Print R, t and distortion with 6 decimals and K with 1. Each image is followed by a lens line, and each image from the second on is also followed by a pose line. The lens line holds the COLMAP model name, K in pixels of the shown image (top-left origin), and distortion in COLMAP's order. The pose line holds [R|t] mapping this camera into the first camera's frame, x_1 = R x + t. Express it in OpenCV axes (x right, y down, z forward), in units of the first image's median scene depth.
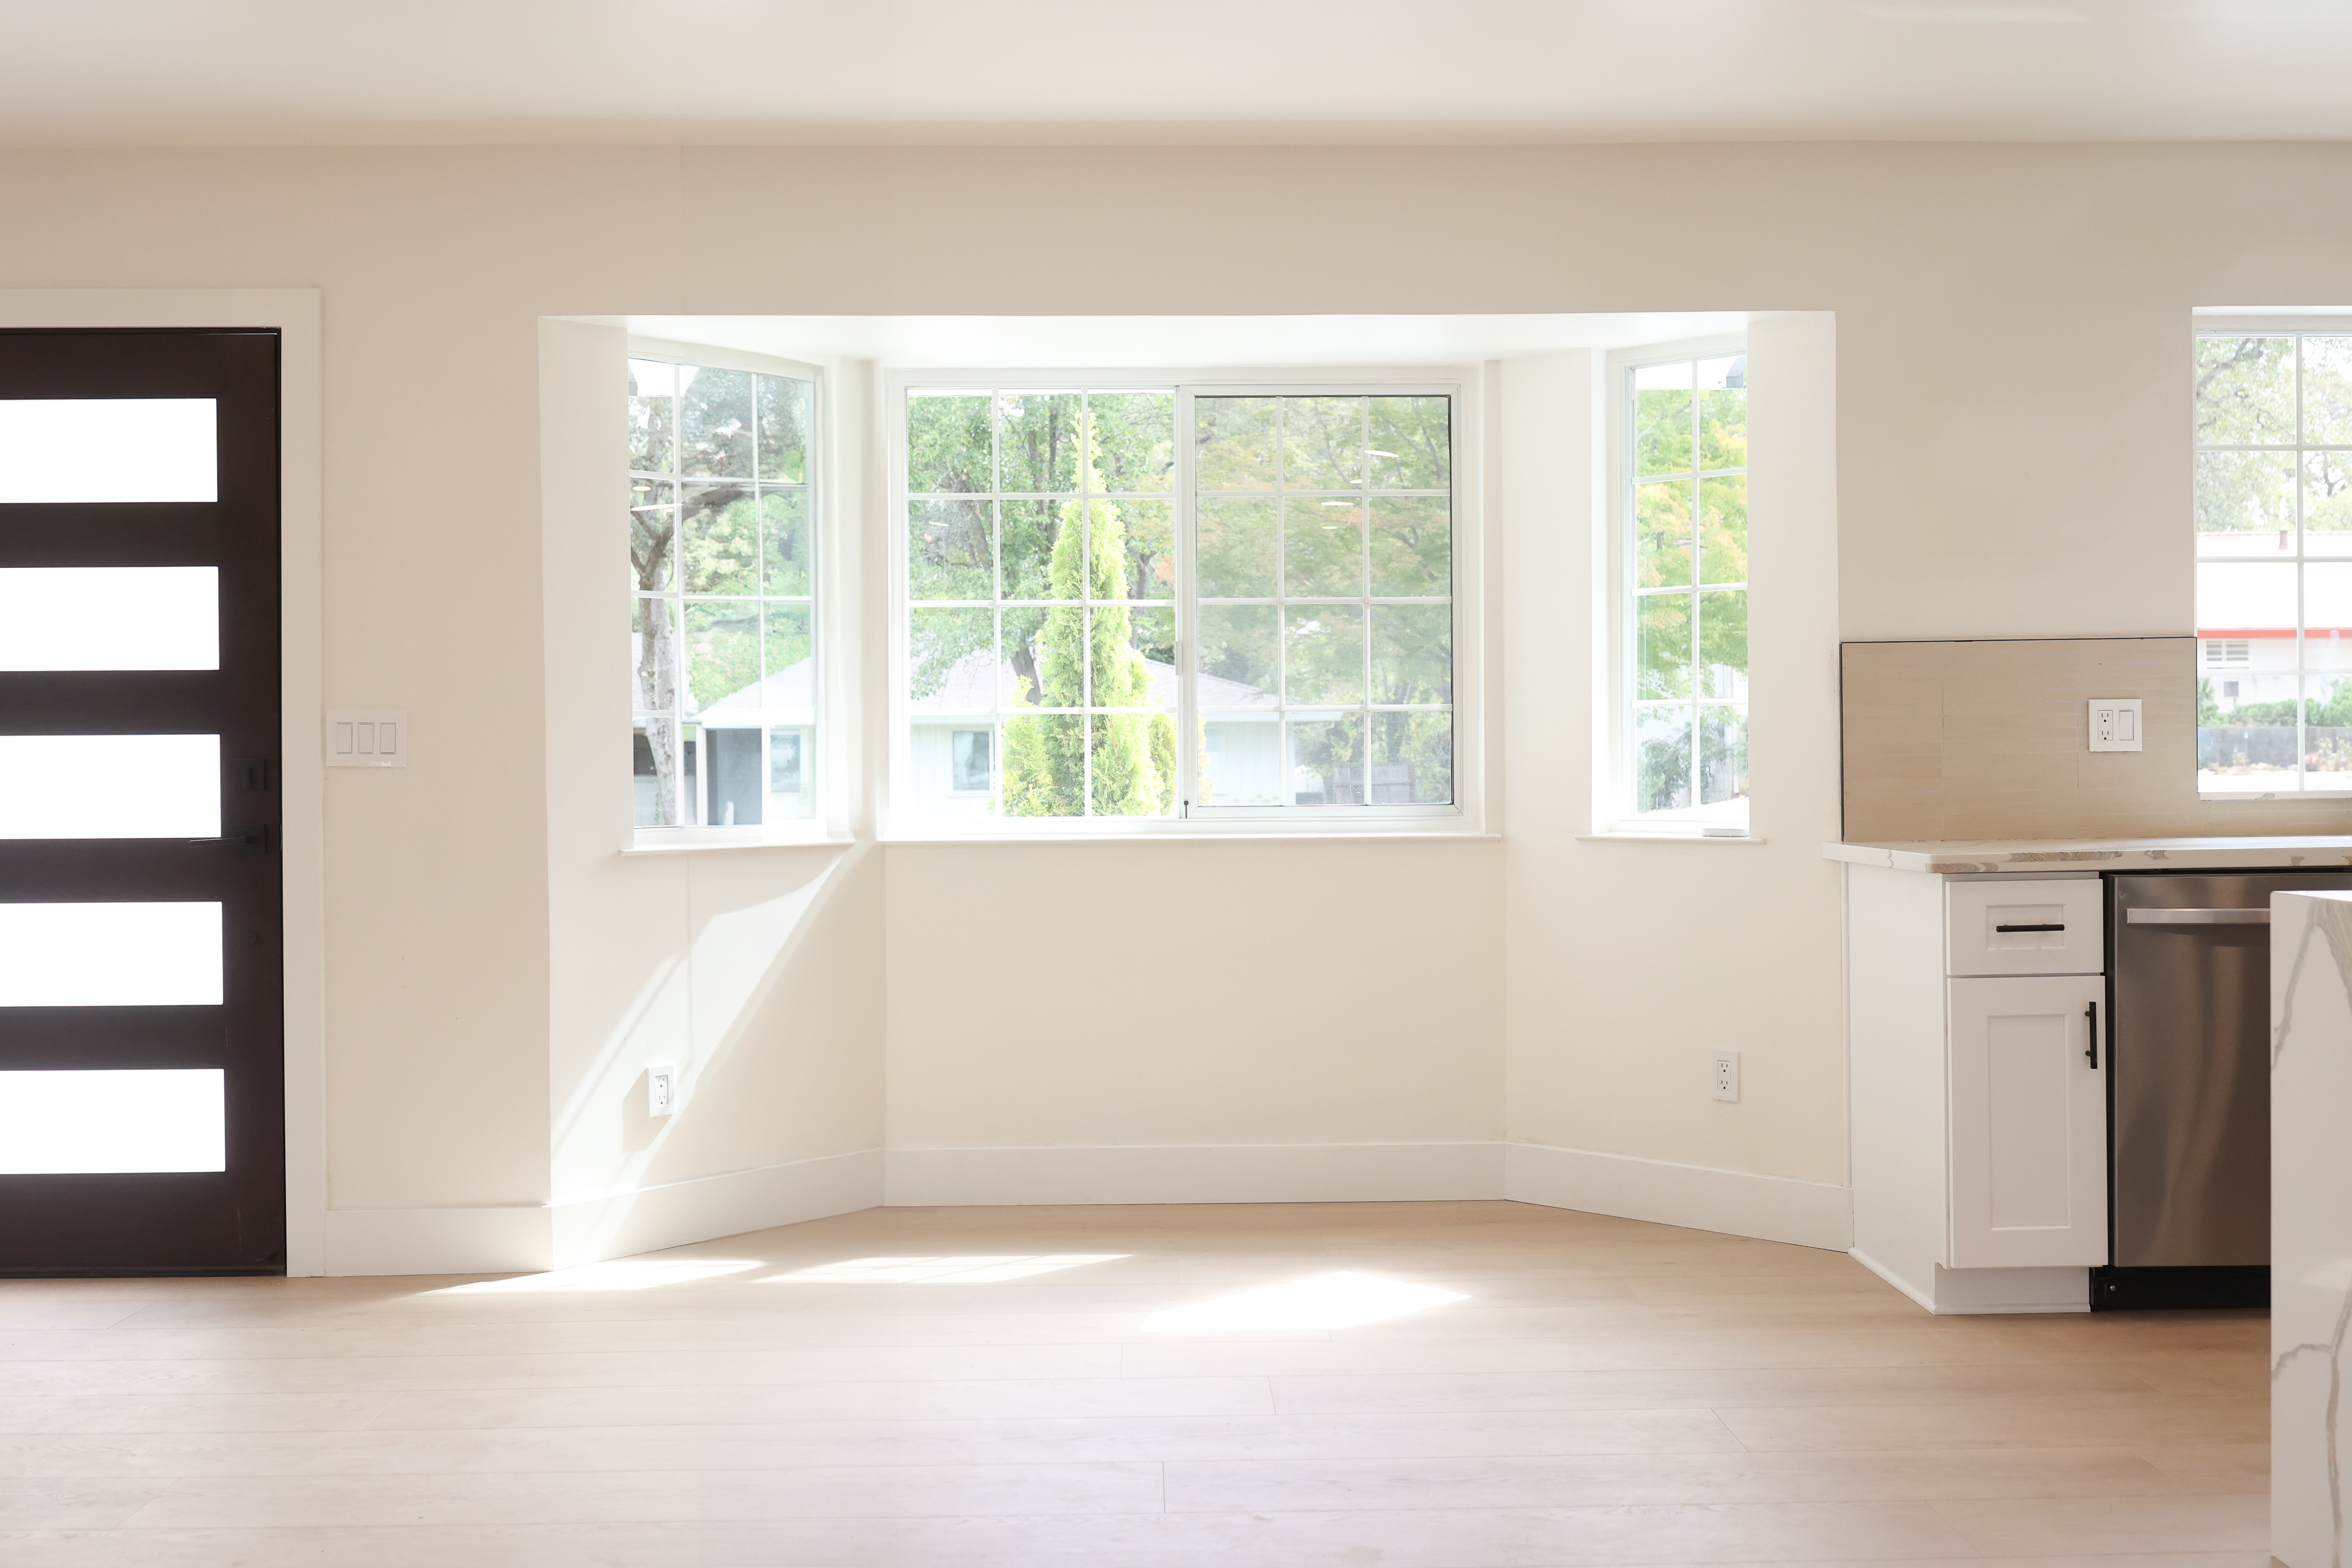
lens RADIAL K [[2266.7, 0, 1175.2], [0, 2266.7, 784.1], [0, 0, 1]] dist [0.002311, 0.000000]
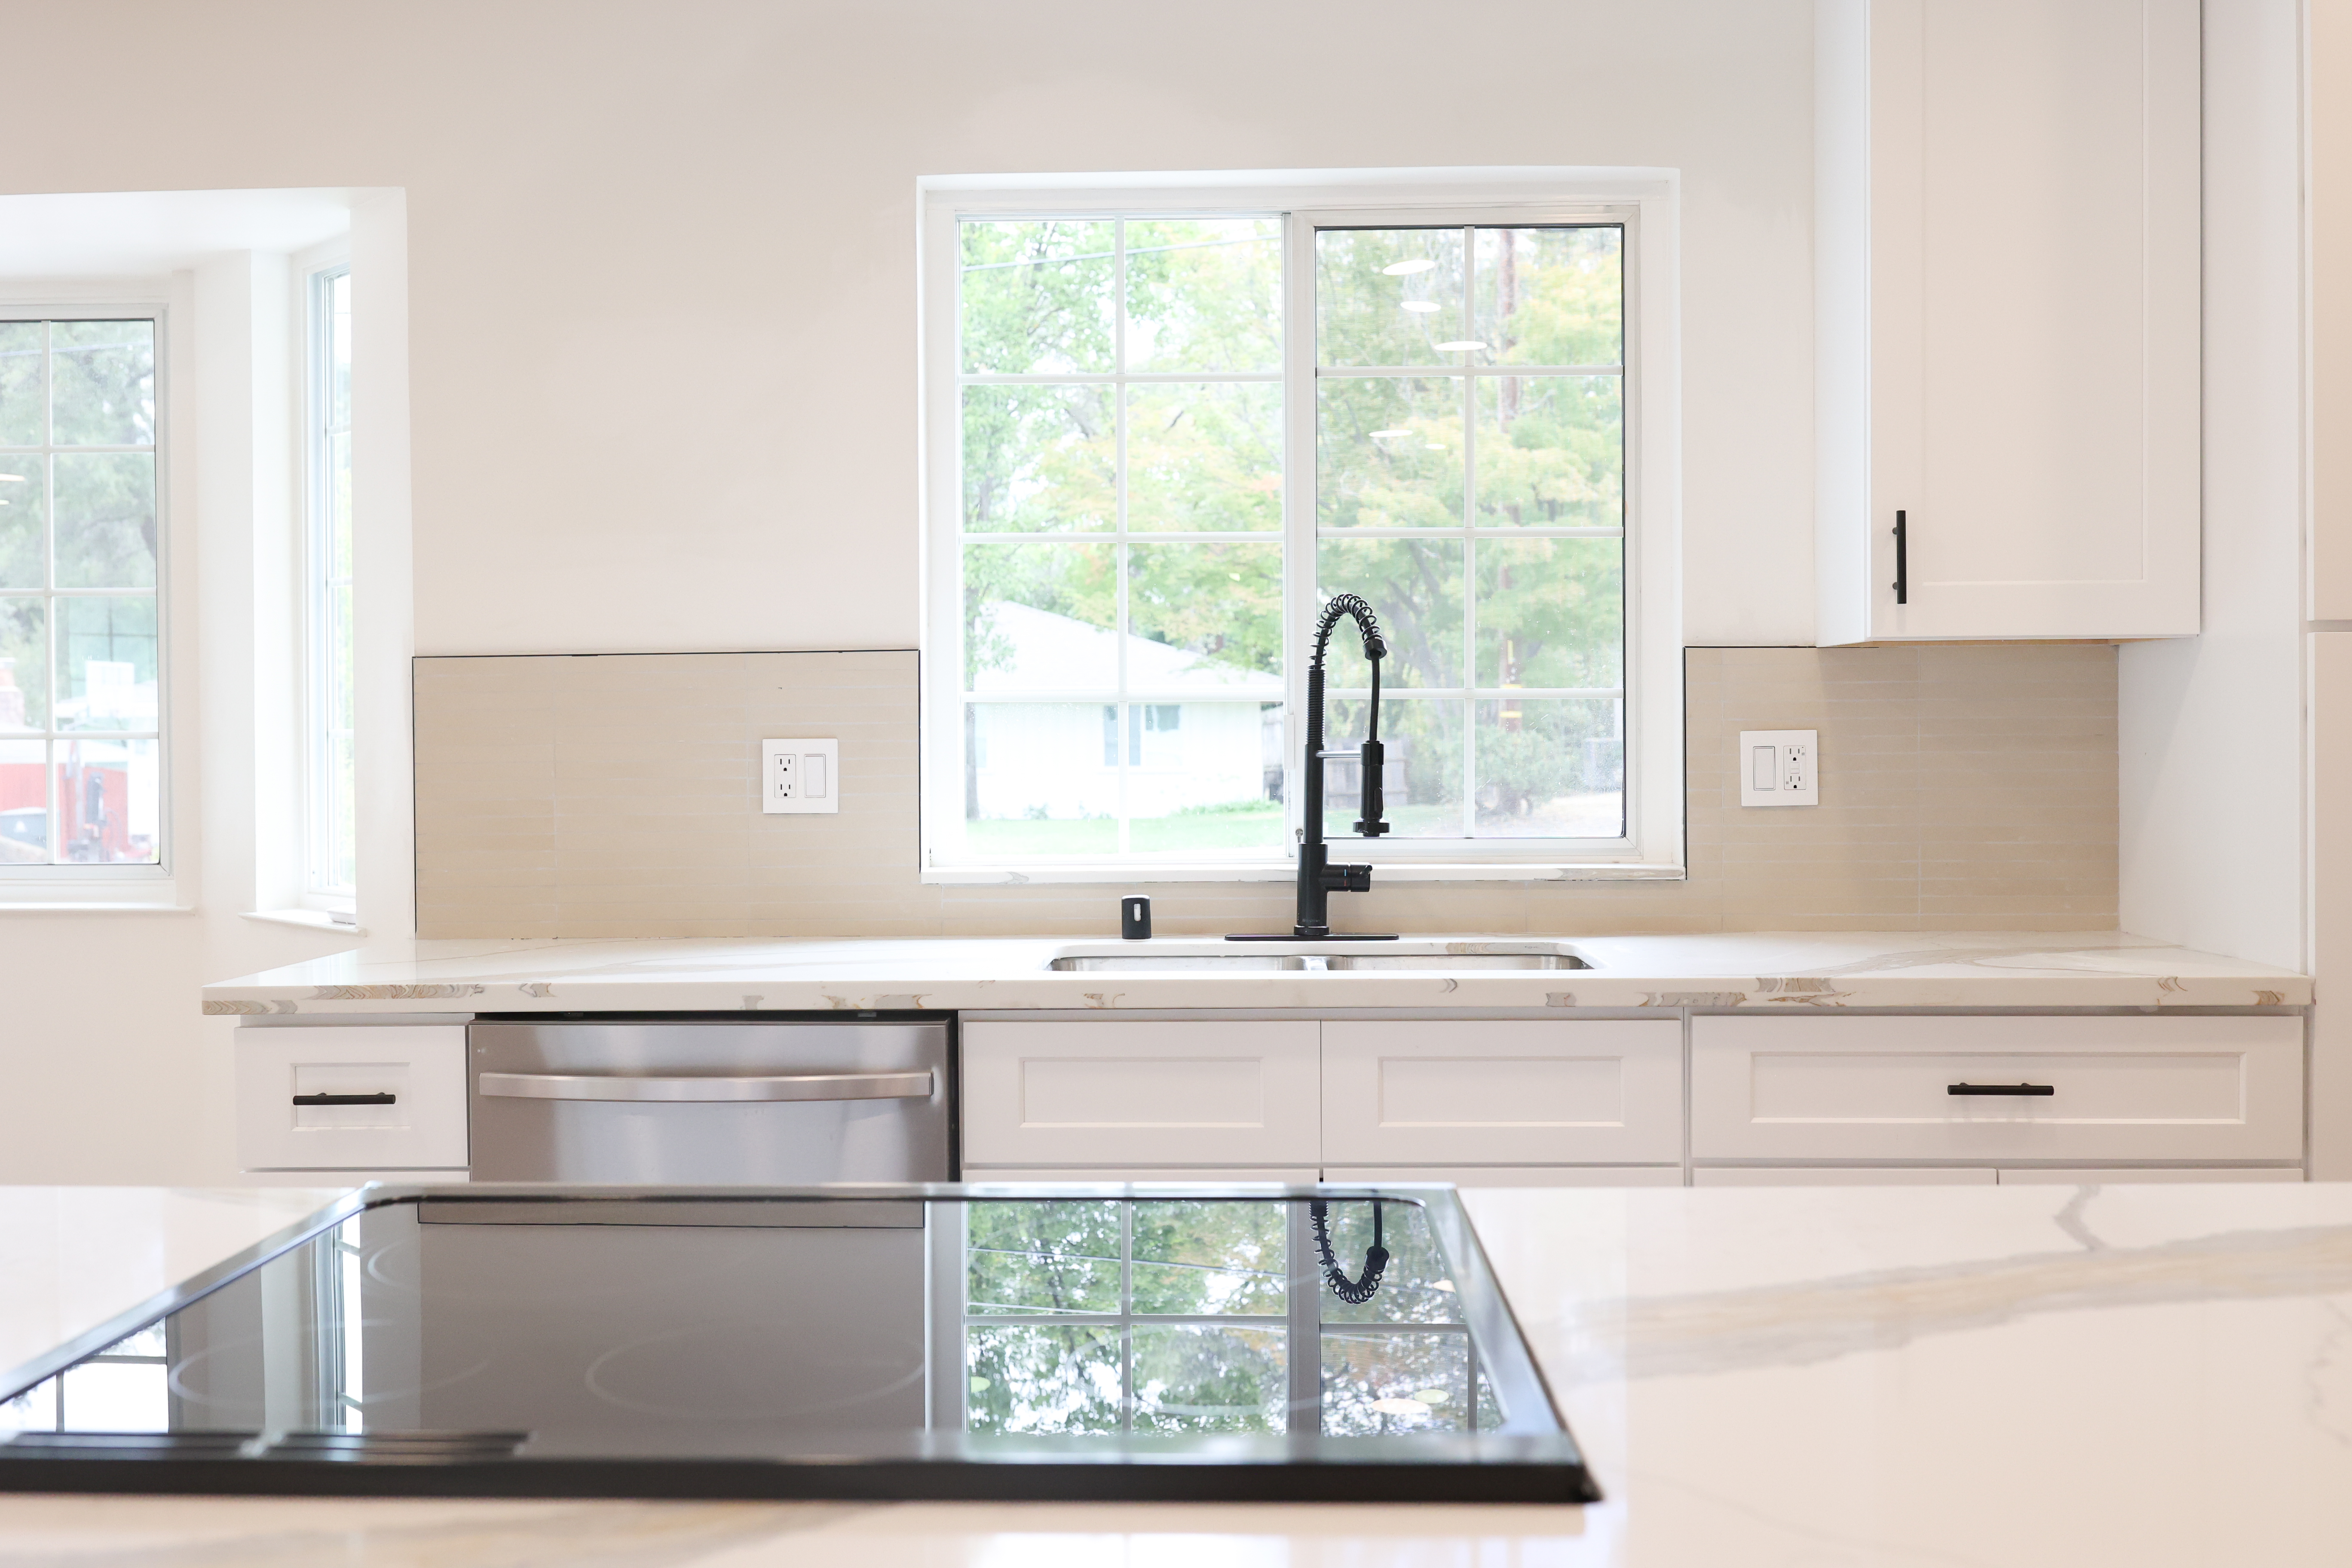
lens RADIAL K [[2266.7, 0, 1194.1], [0, 2266.7, 763.5], [0, 0, 1]] dist [0.002311, 0.000000]
pose [[0.998453, 0.003435, -0.055504, 0.574989], [-0.003167, 0.999983, 0.004911, -0.033556], [0.055520, -0.004727, 0.998446, 0.308720]]
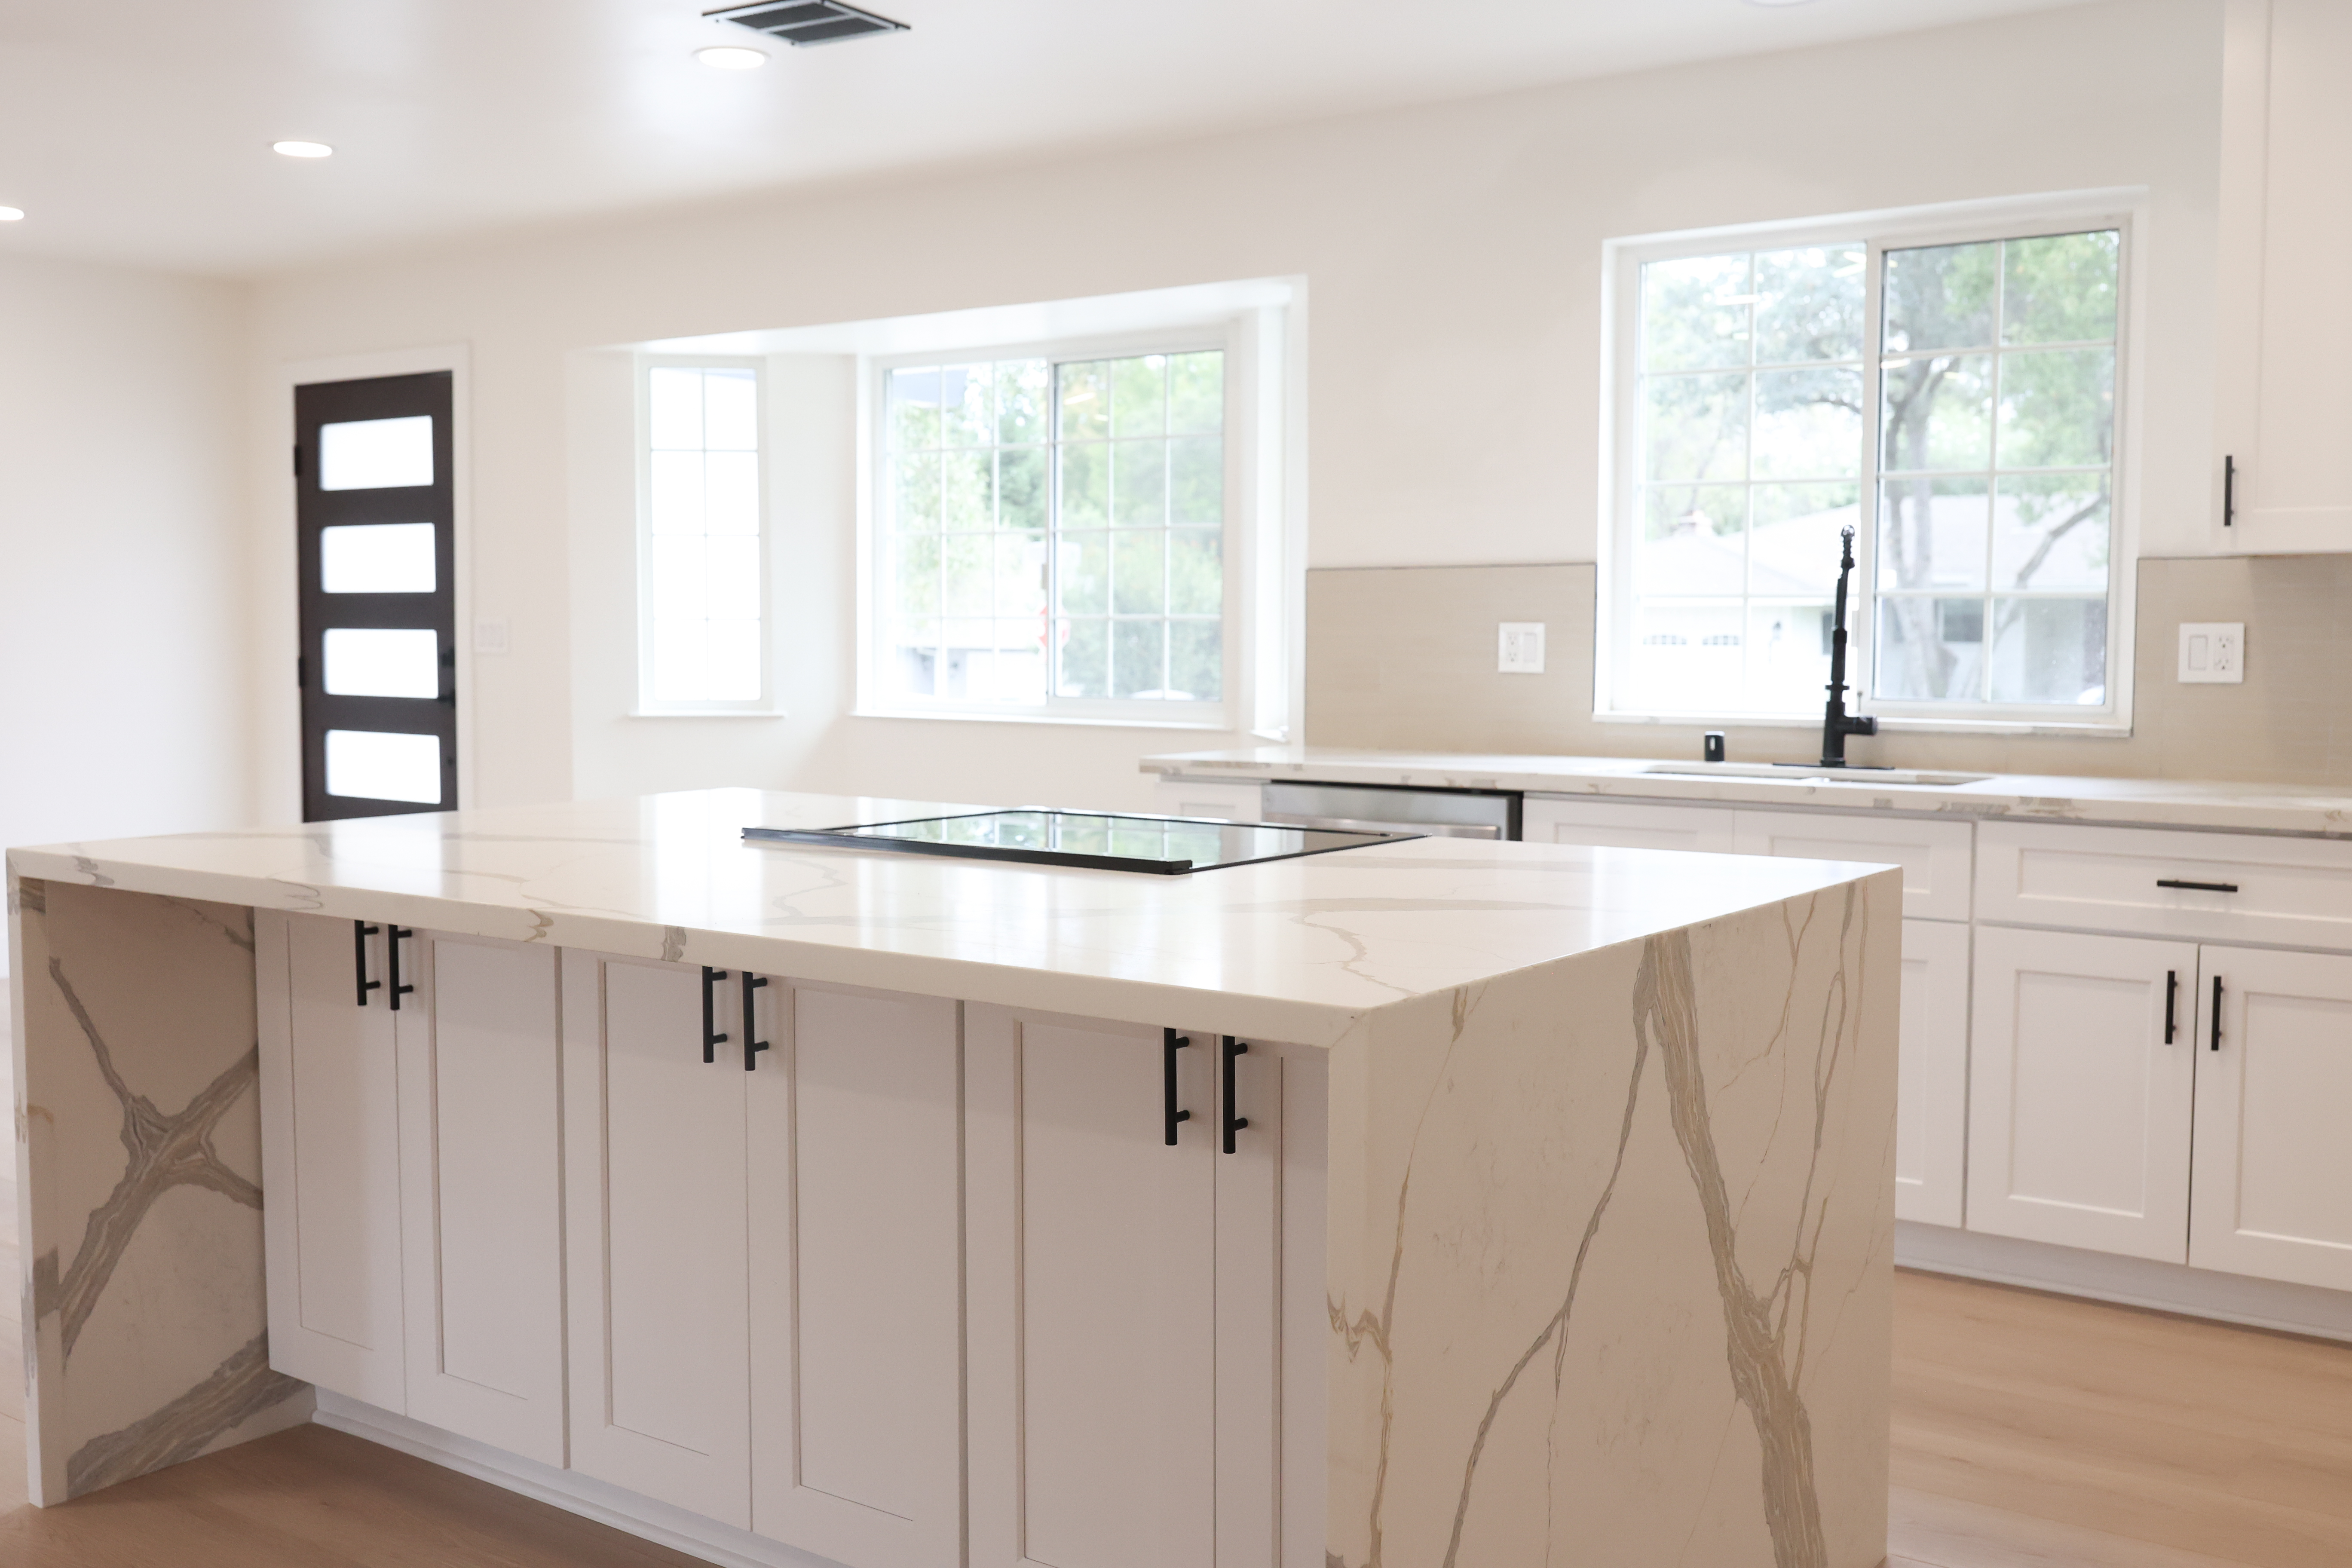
lens RADIAL K [[2266.7, 0, 1178.2], [0, 2266.7, 792.4], [0, 0, 1]] dist [0.002311, 0.000000]
pose [[0.793433, 0.057084, -0.605975, 0.935282], [-0.016225, 0.997222, 0.072695, -0.032836], [0.608442, -0.047847, 0.792155, 0.057583]]
